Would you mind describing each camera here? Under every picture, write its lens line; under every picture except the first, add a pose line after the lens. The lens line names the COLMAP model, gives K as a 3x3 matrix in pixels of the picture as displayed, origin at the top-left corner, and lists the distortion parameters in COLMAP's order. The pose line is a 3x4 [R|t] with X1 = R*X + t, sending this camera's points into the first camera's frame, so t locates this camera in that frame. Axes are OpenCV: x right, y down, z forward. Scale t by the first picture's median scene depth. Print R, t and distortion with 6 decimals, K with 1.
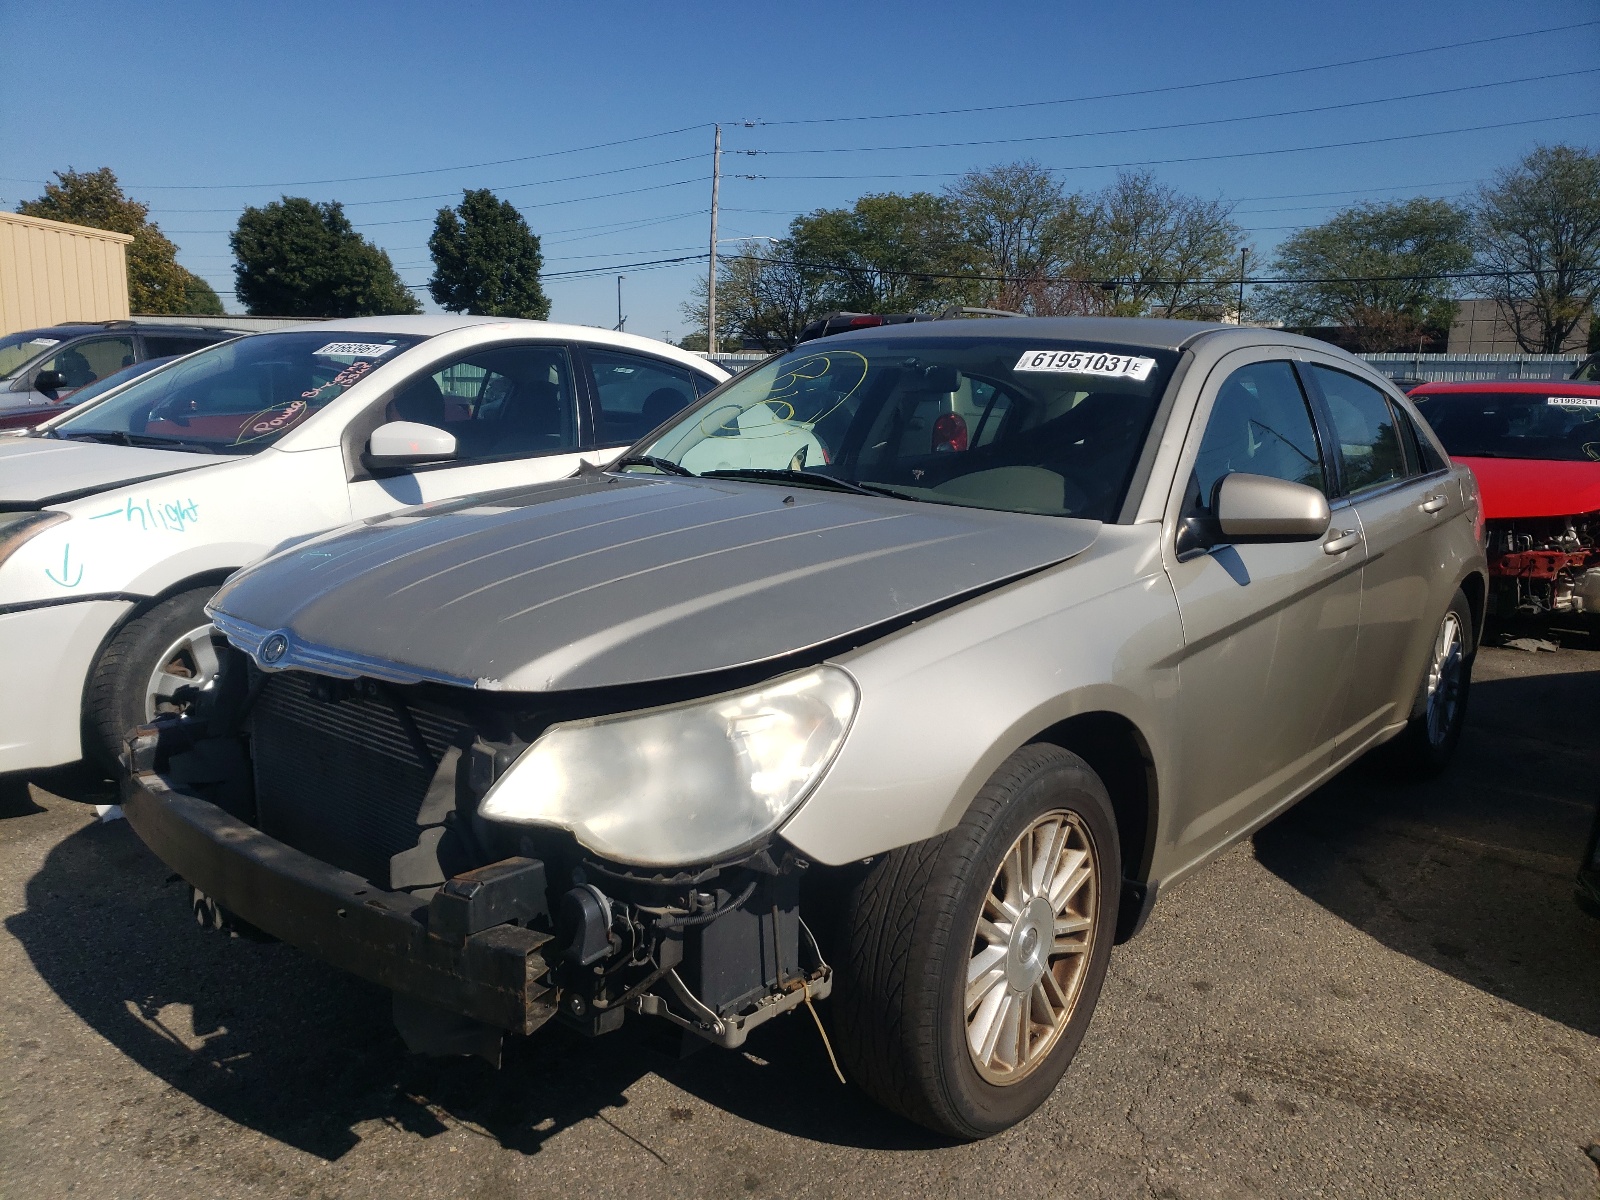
lens RADIAL K [[1257.0, 0, 800.5], [0, 1257.0, 597.7], [0, 0, 1]] dist [-0.004171, 0.036615]
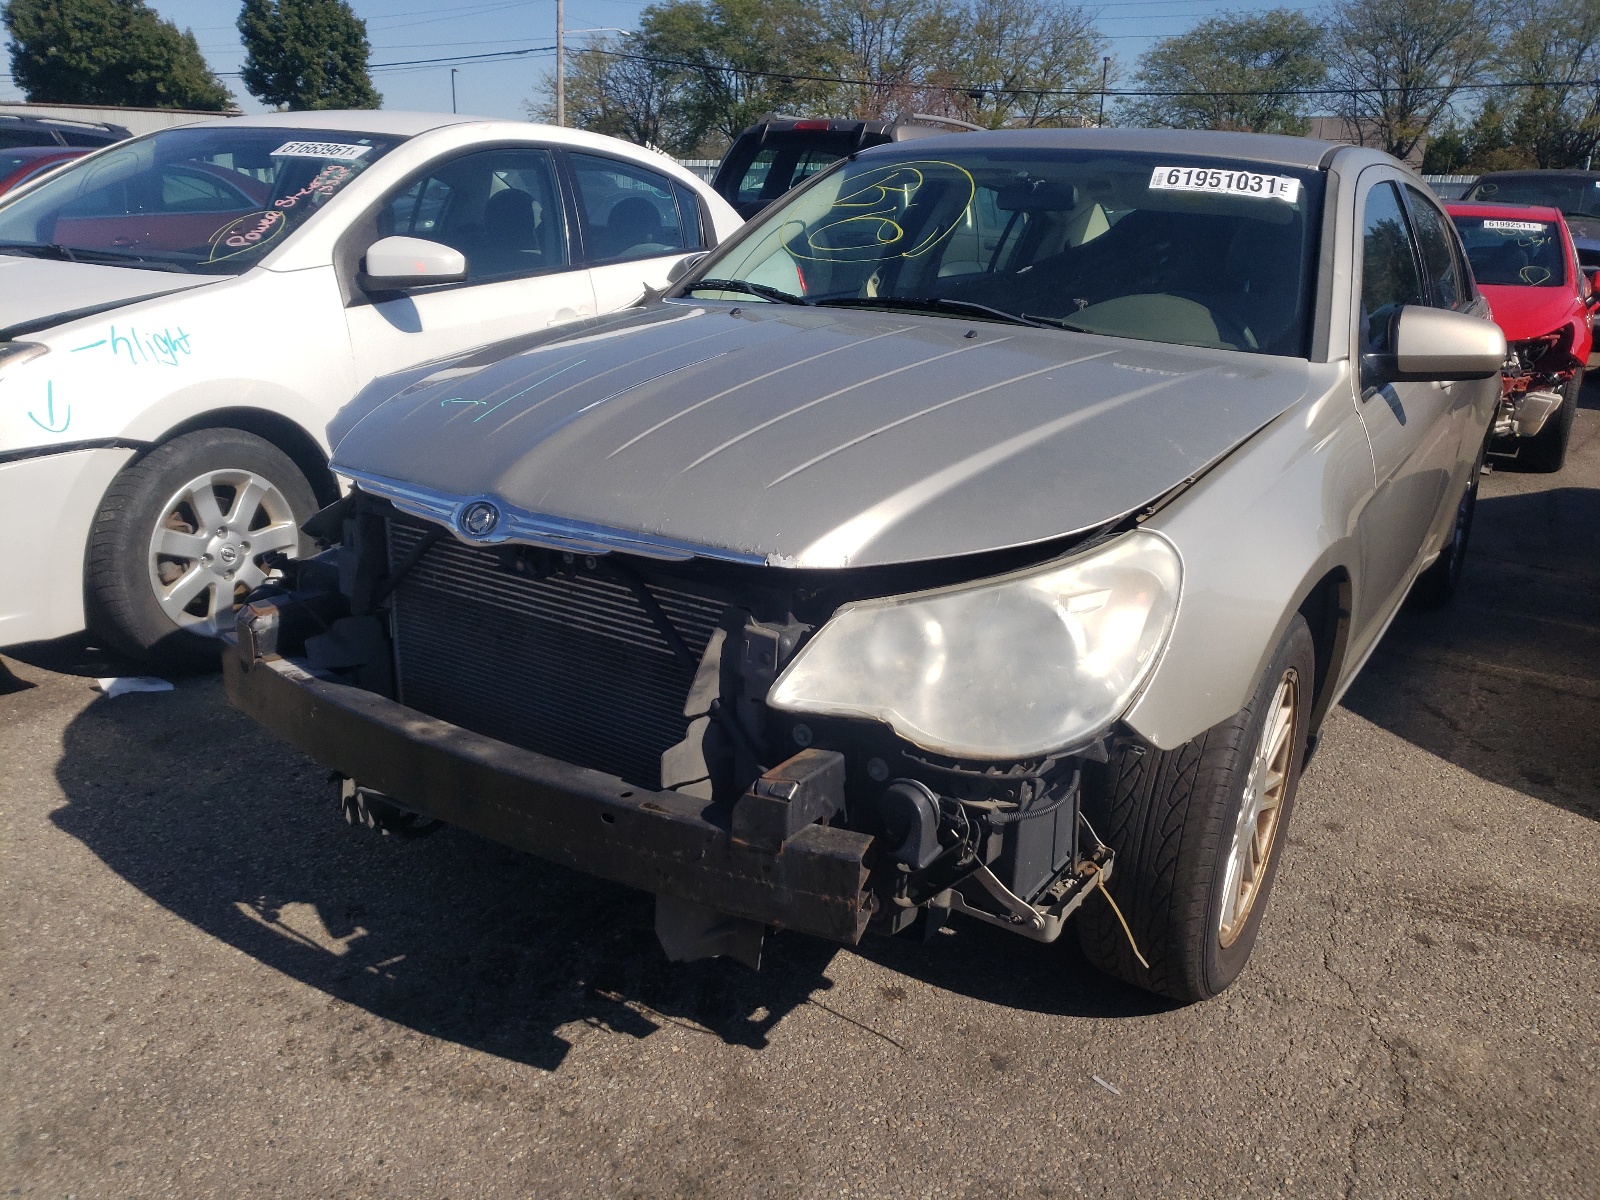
lens RADIAL K [[1257.0, 0, 800.5], [0, 1257.0, 597.7], [0, 0, 1]] dist [-0.004171, 0.036615]
pose [[0.991946, -0.024881, 0.124198, -0.236310], [0.007049, 0.989842, 0.141997, -0.019626], [-0.126469, -0.139978, 0.982045, 0.097136]]
